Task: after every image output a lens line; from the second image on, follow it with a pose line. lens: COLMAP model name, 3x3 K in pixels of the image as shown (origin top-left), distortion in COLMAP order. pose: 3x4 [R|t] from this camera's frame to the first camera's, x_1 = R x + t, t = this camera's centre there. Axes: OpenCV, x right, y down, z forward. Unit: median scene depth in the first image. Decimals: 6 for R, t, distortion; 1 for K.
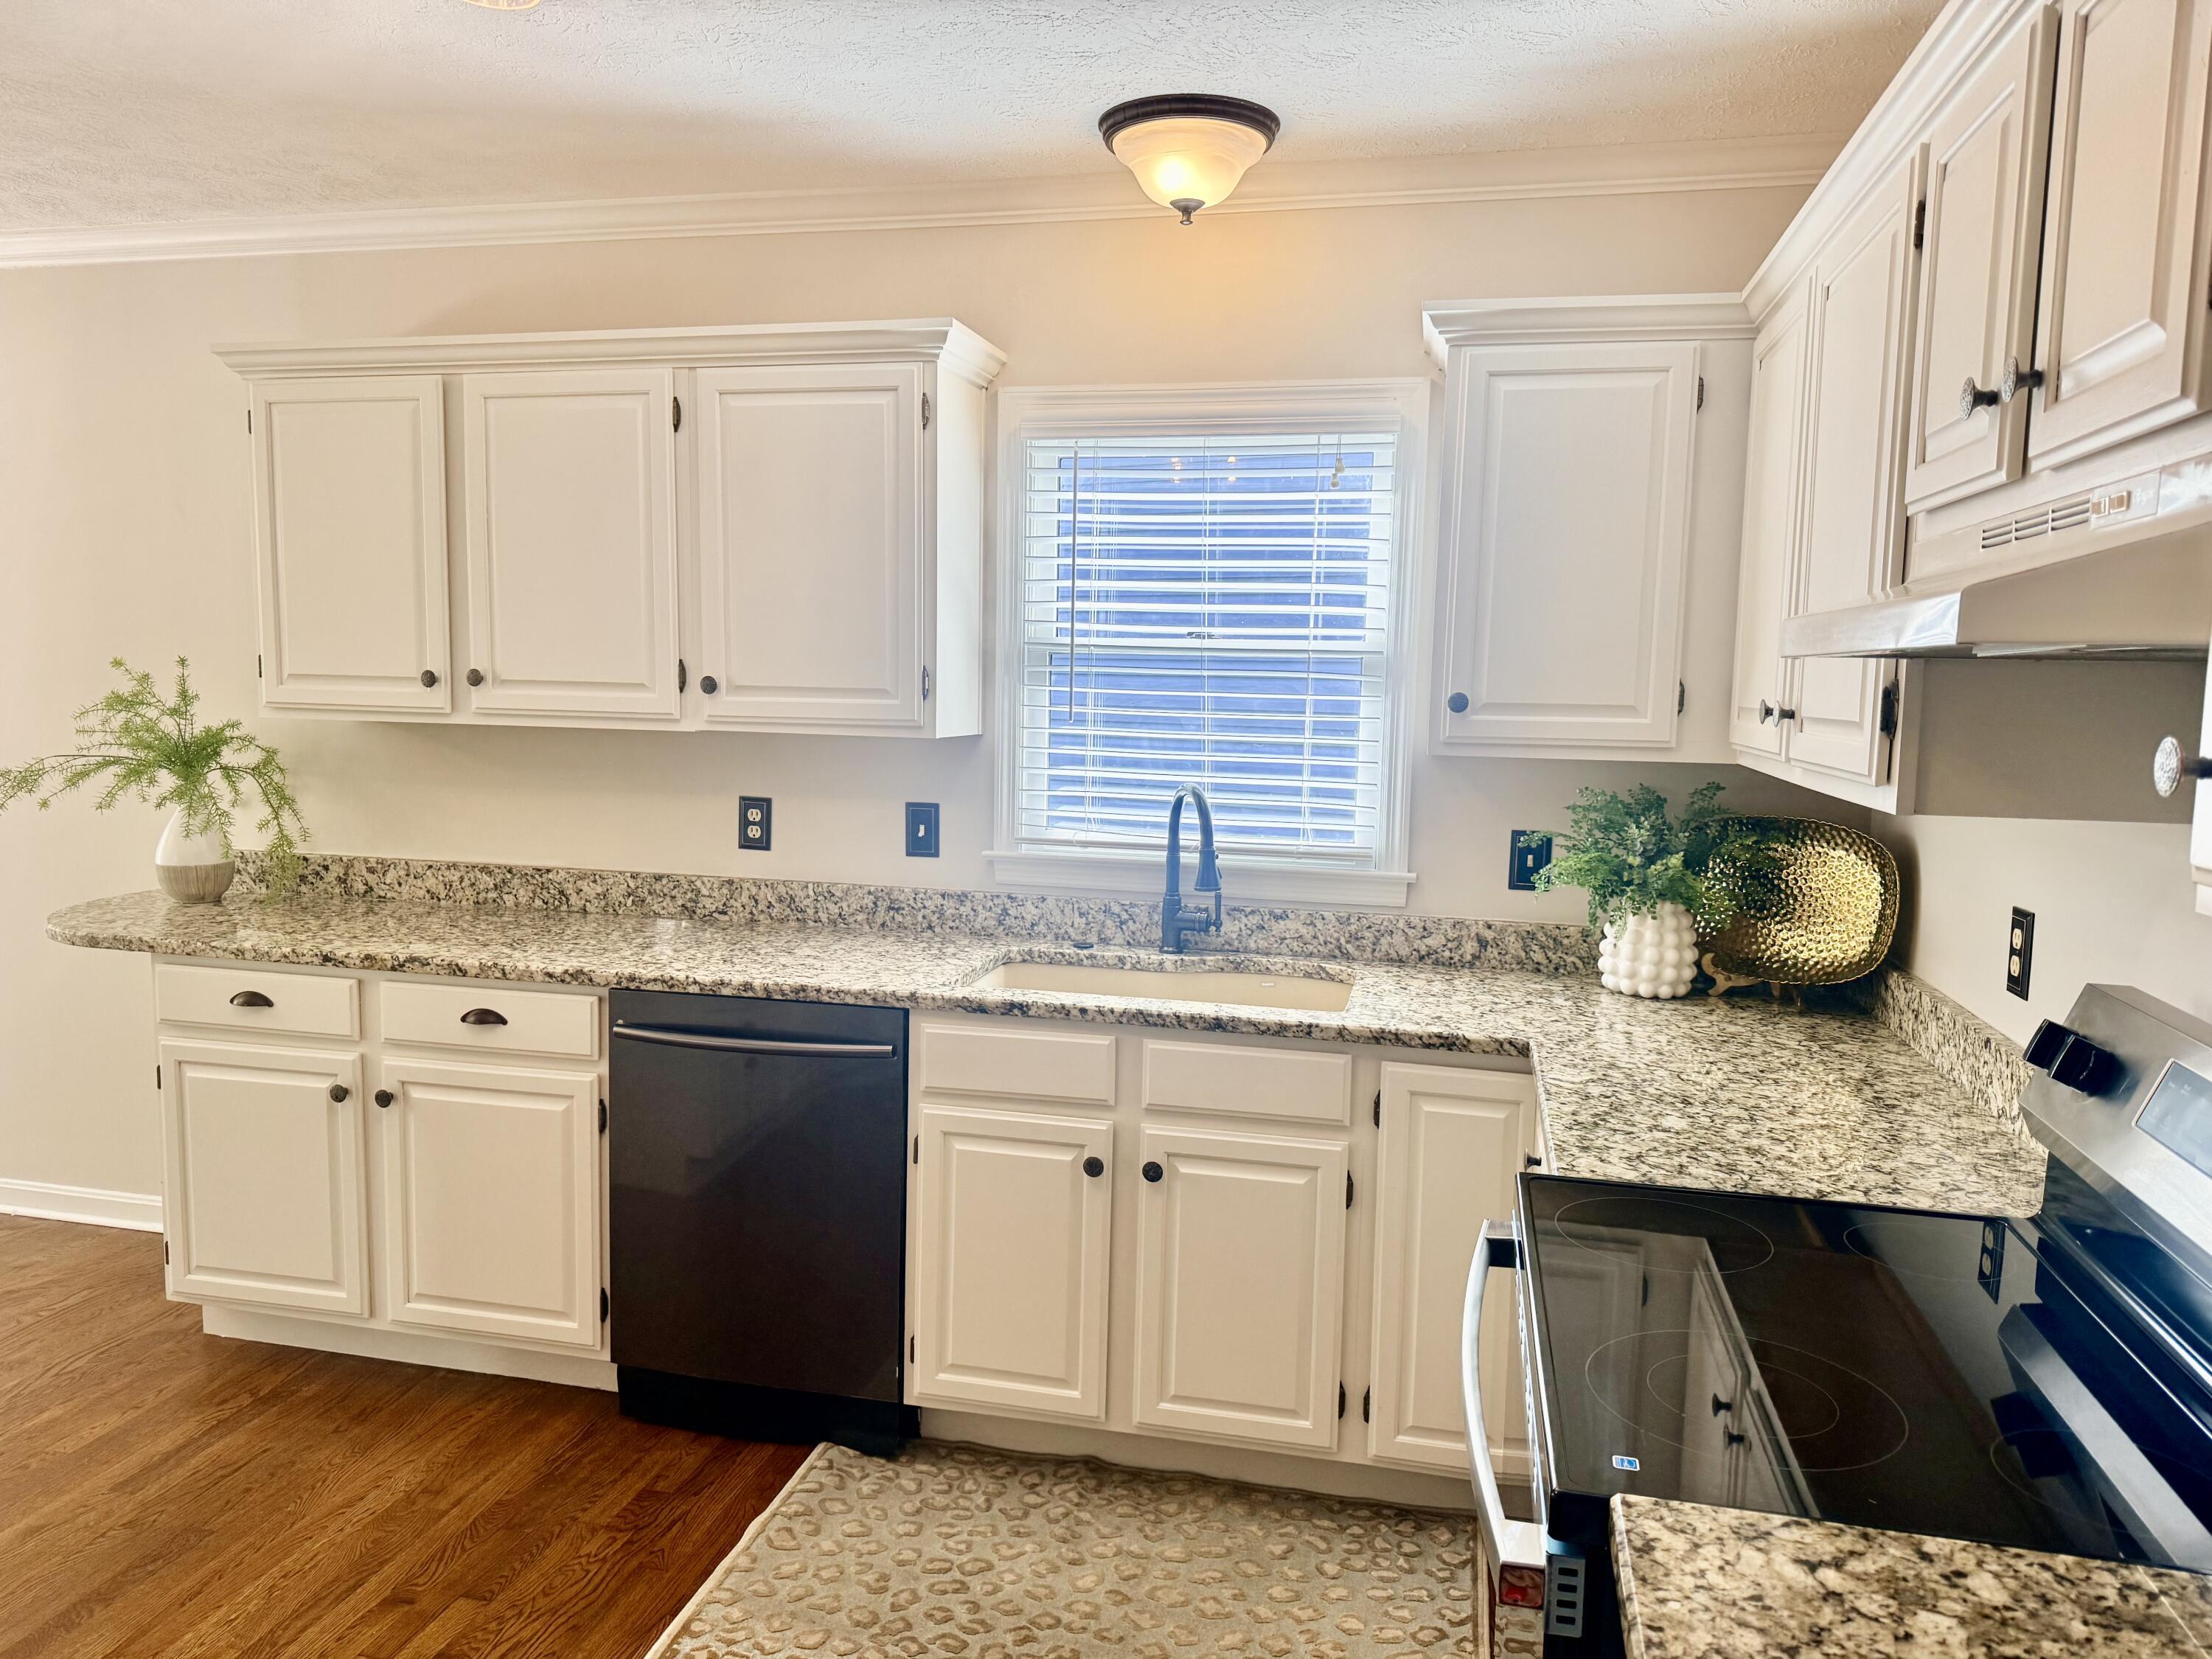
lens RADIAL K [[1551.5, 0, 1106.6], [0, 1551.5, 838.2], [0, 0, 1]] dist [0.059657, -0.065169]
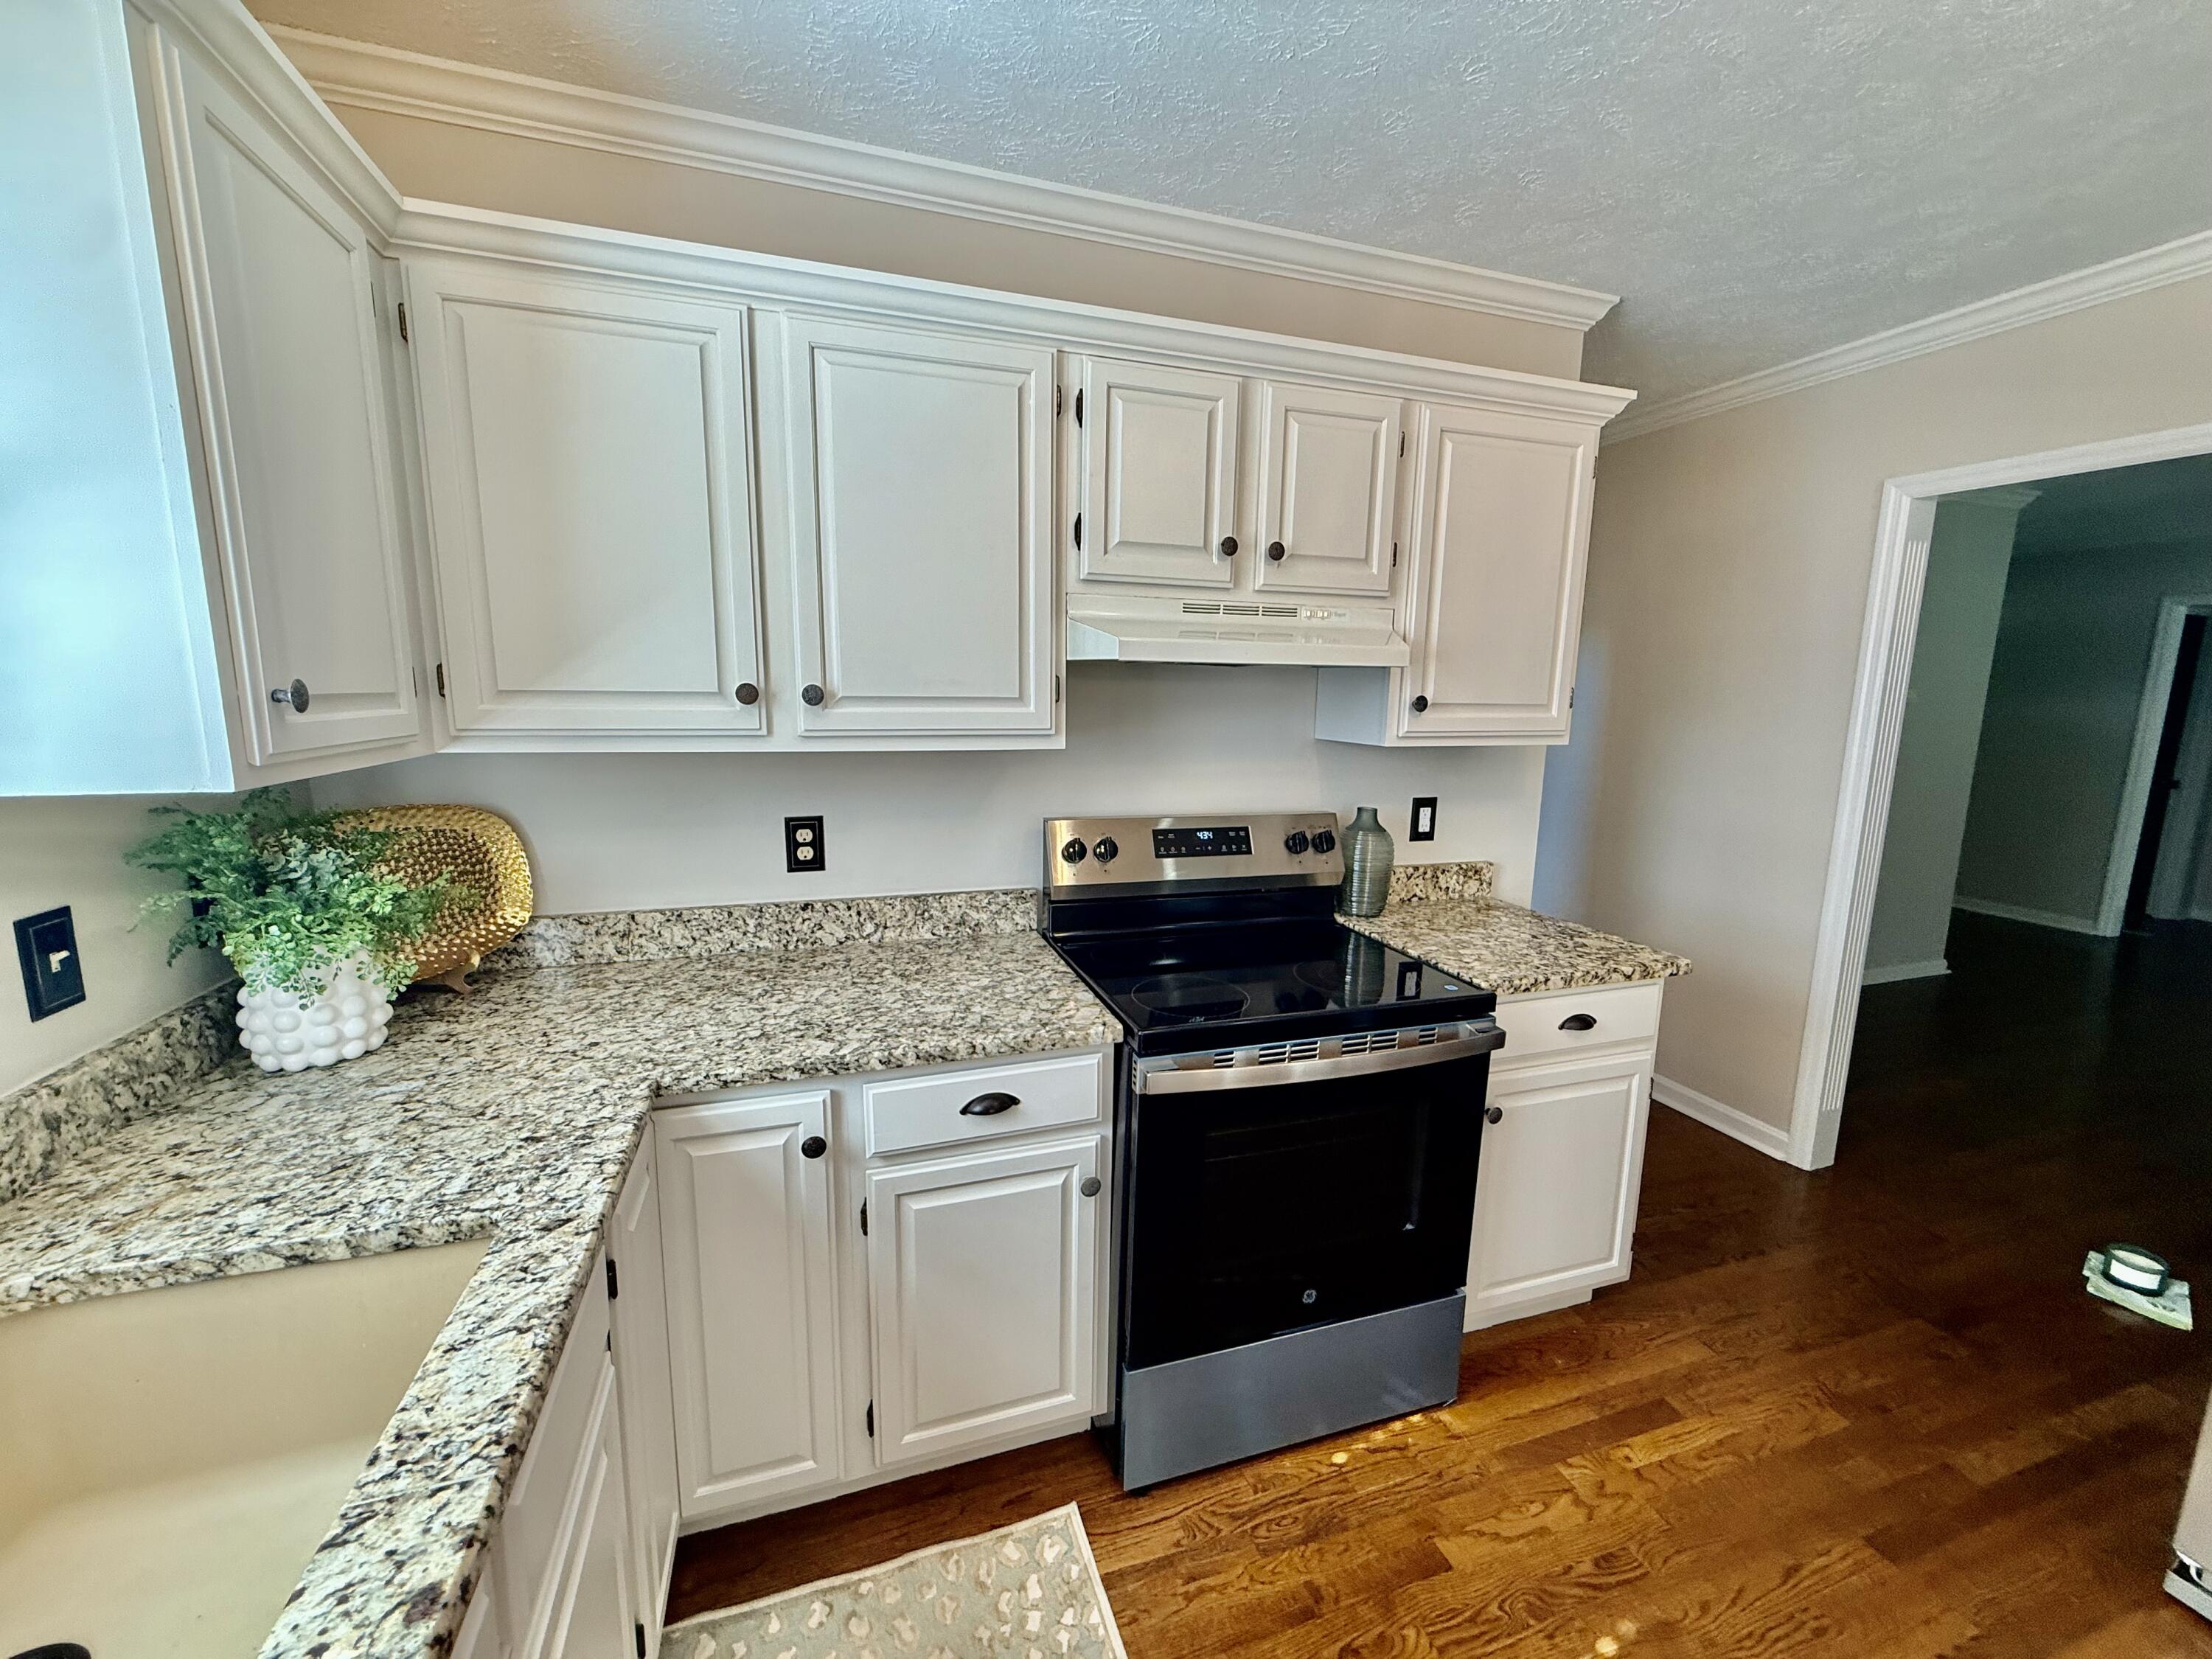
lens RADIAL K [[877.4, 0, 1101.0], [0, 877.4, 825.6], [0, 0, 1]] dist [-0.001738, 0.000511]
pose [[-0.519874, -0.164006, 0.838352, -0.211150], [0.062767, 0.971411, 0.228958, -0.089905], [-0.851934, 0.171650, -0.494717, 0.849569]]
